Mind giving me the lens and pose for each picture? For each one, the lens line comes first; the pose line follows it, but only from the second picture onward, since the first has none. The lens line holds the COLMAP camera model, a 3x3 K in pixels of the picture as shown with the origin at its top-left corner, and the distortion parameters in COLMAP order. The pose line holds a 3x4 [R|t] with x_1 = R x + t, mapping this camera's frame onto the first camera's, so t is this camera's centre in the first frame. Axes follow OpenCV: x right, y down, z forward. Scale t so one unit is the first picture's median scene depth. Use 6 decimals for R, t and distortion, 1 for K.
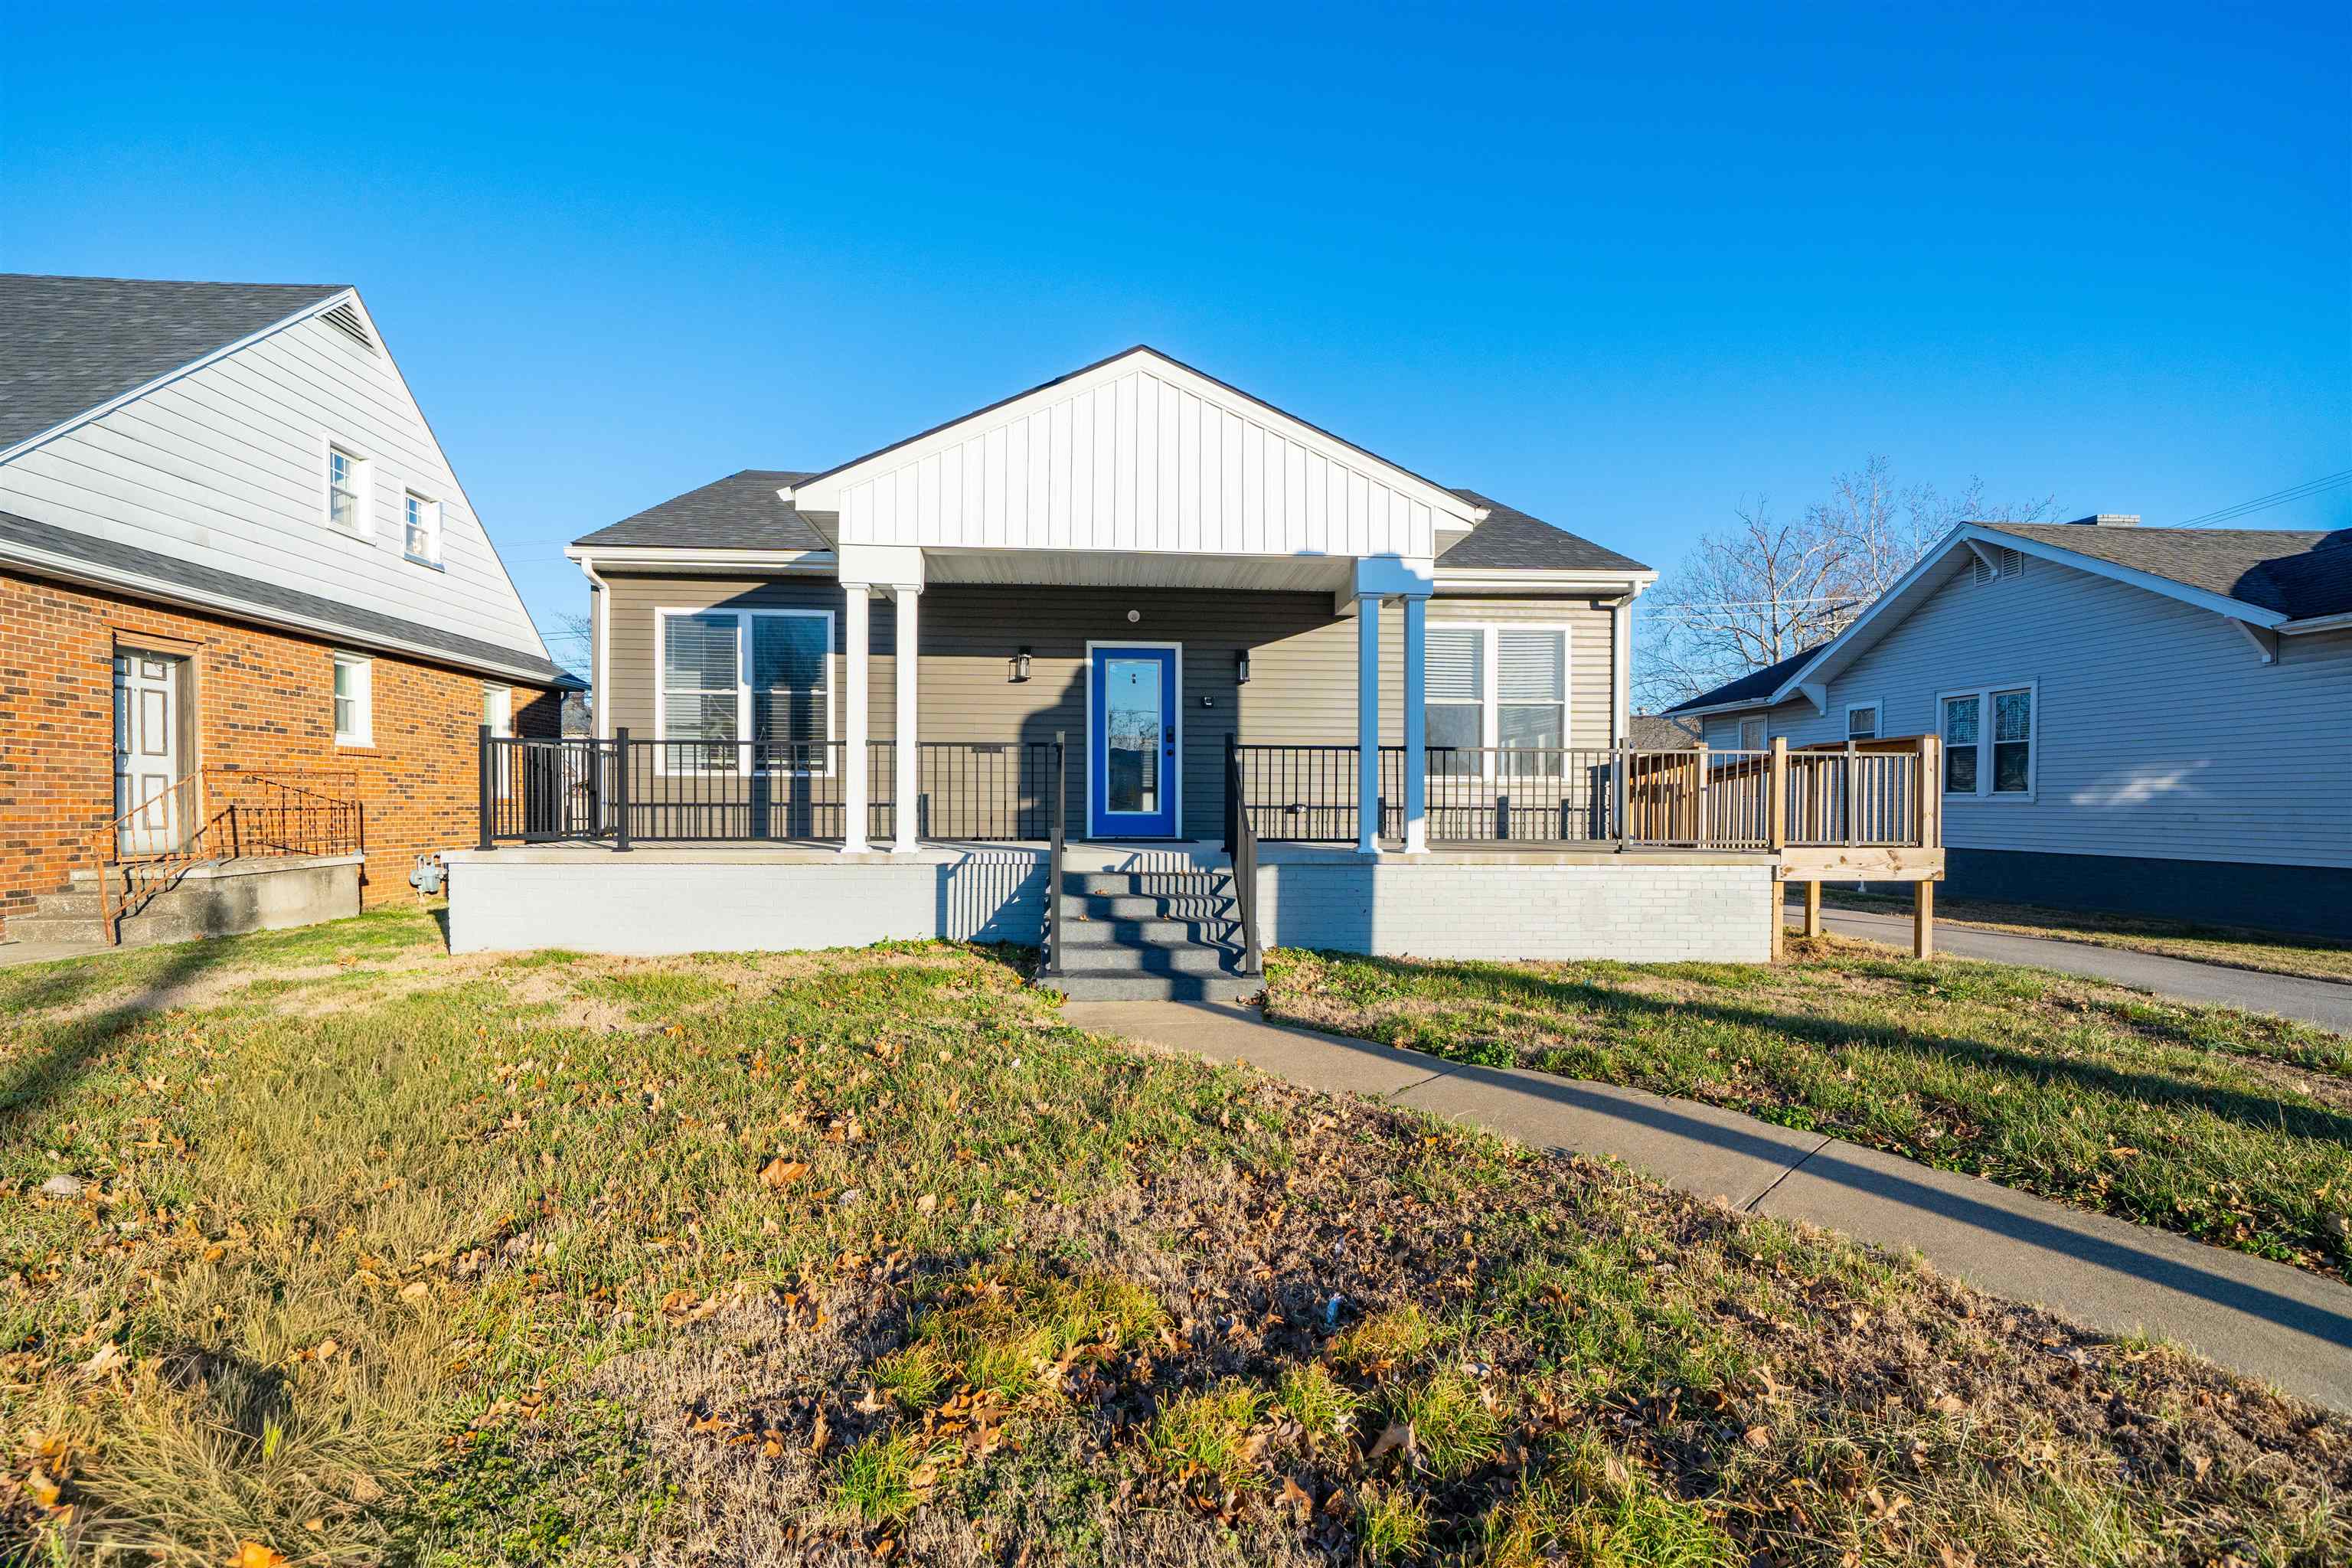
lens RADIAL K [[1056.2, 0, 1169.4], [0, 1056.2, 801.4], [0, 0, 1]] dist [-0.000748, 0.000839]
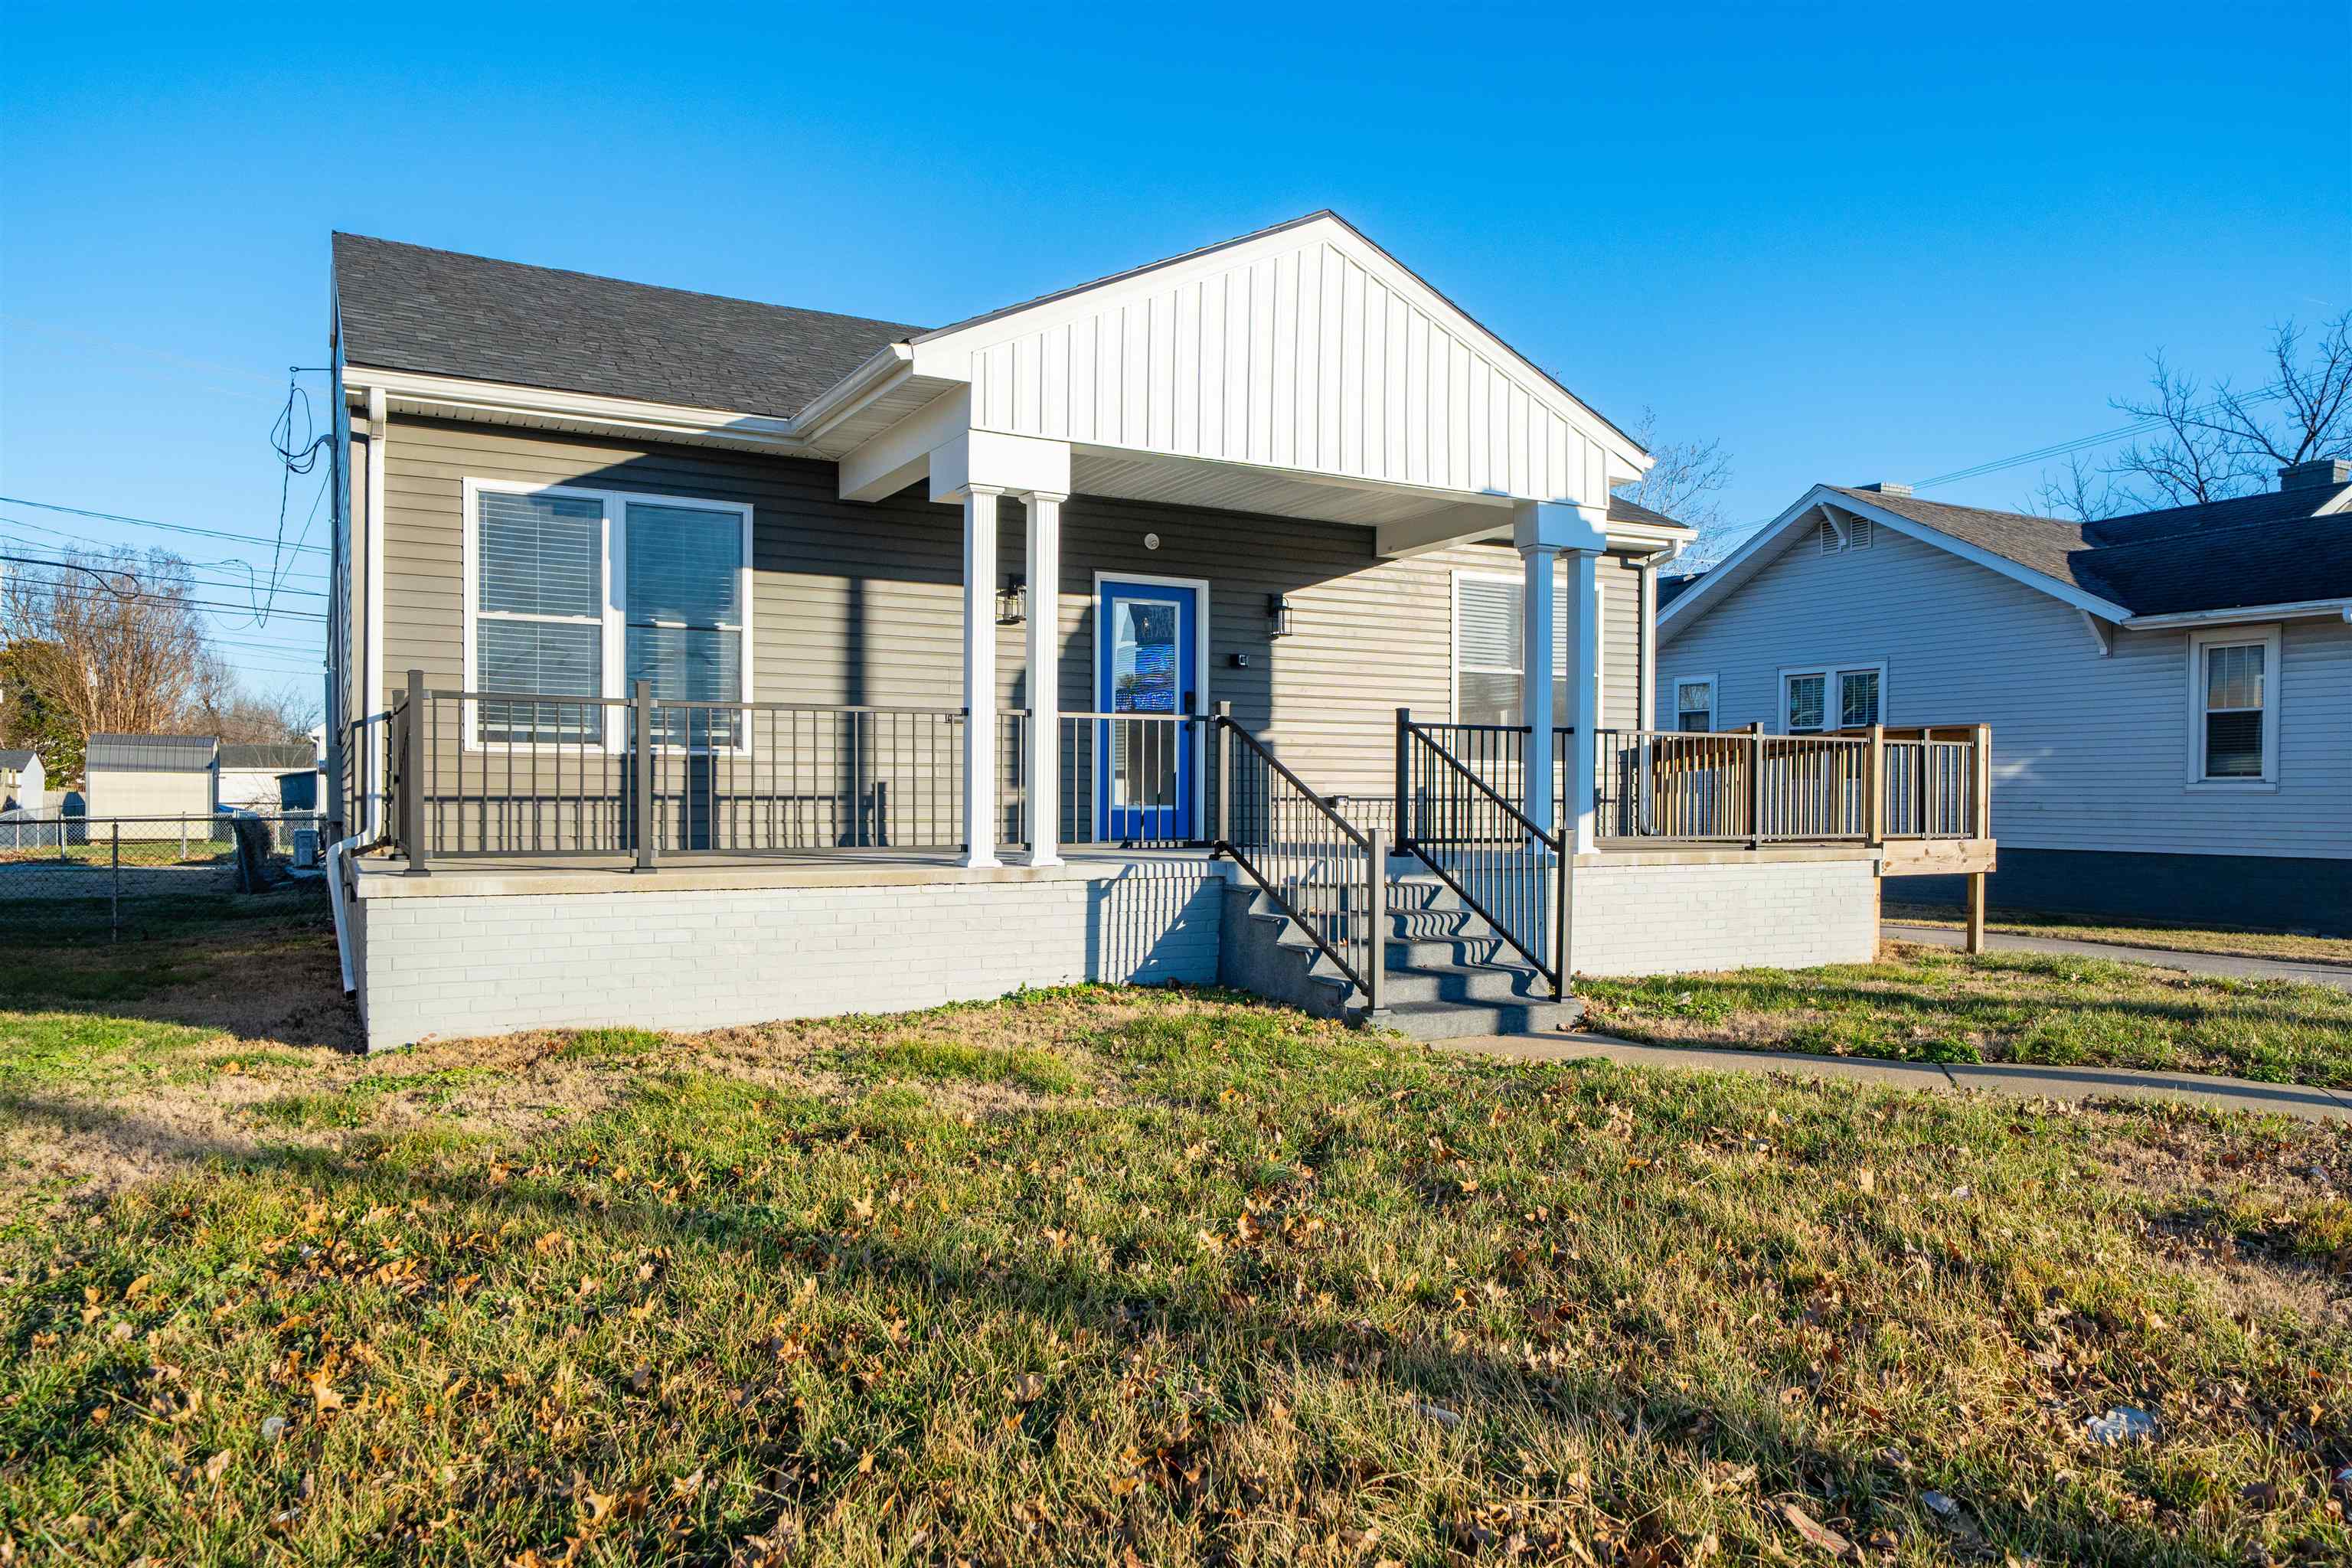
lens RADIAL K [[1570.0, 0, 1199.6], [0, 1570.0, 797.9], [0, 0, 1]] dist [0.004846, -0.002537]
pose [[0.904335, -0.002842, 0.426815, -0.488459], [-0.000998, 0.999961, 0.008774, -0.005787], [-0.426823, -0.008360, 0.904296, -0.010241]]
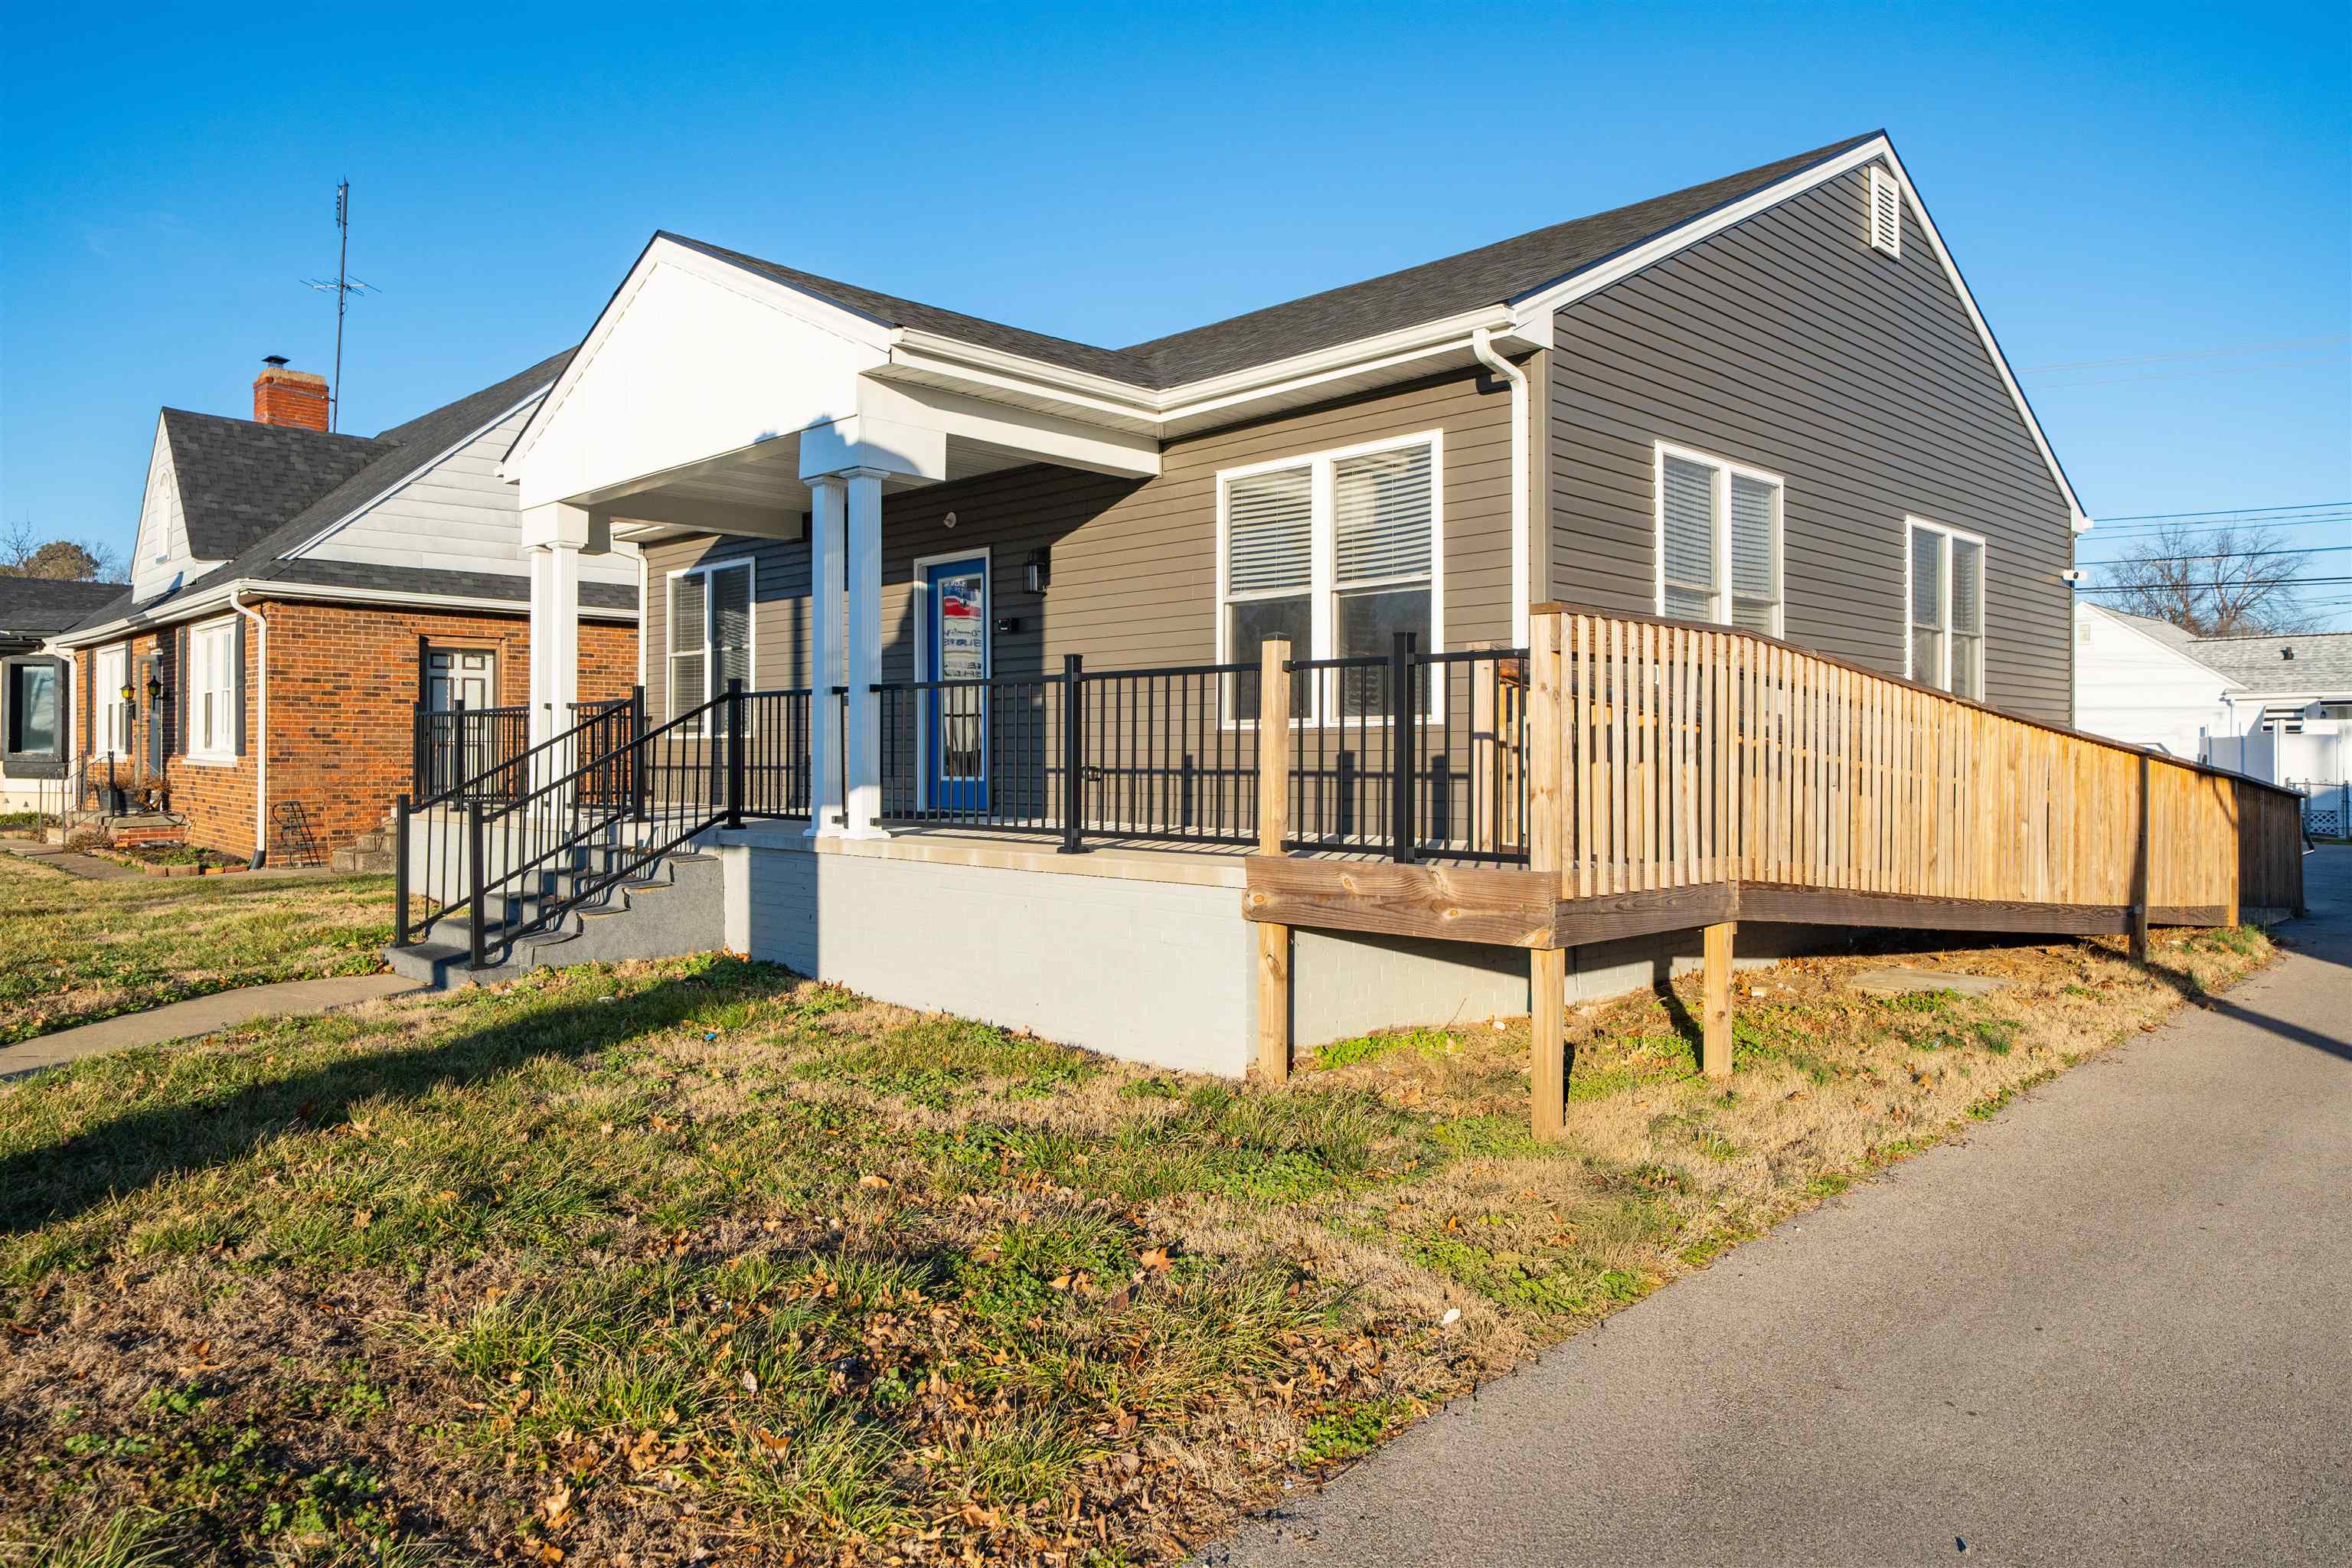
lens RADIAL K [[1570.0, 0, 1173.6], [0, 1570.0, 772.6], [0, 0, 1]] dist [0.004846, -0.002537]
pose [[0.638636, 0.001801, -0.769507, 0.969862], [0.005645, 0.999959, 0.007026, -0.000345], [0.769488, -0.008831, 0.638600, 0.411051]]
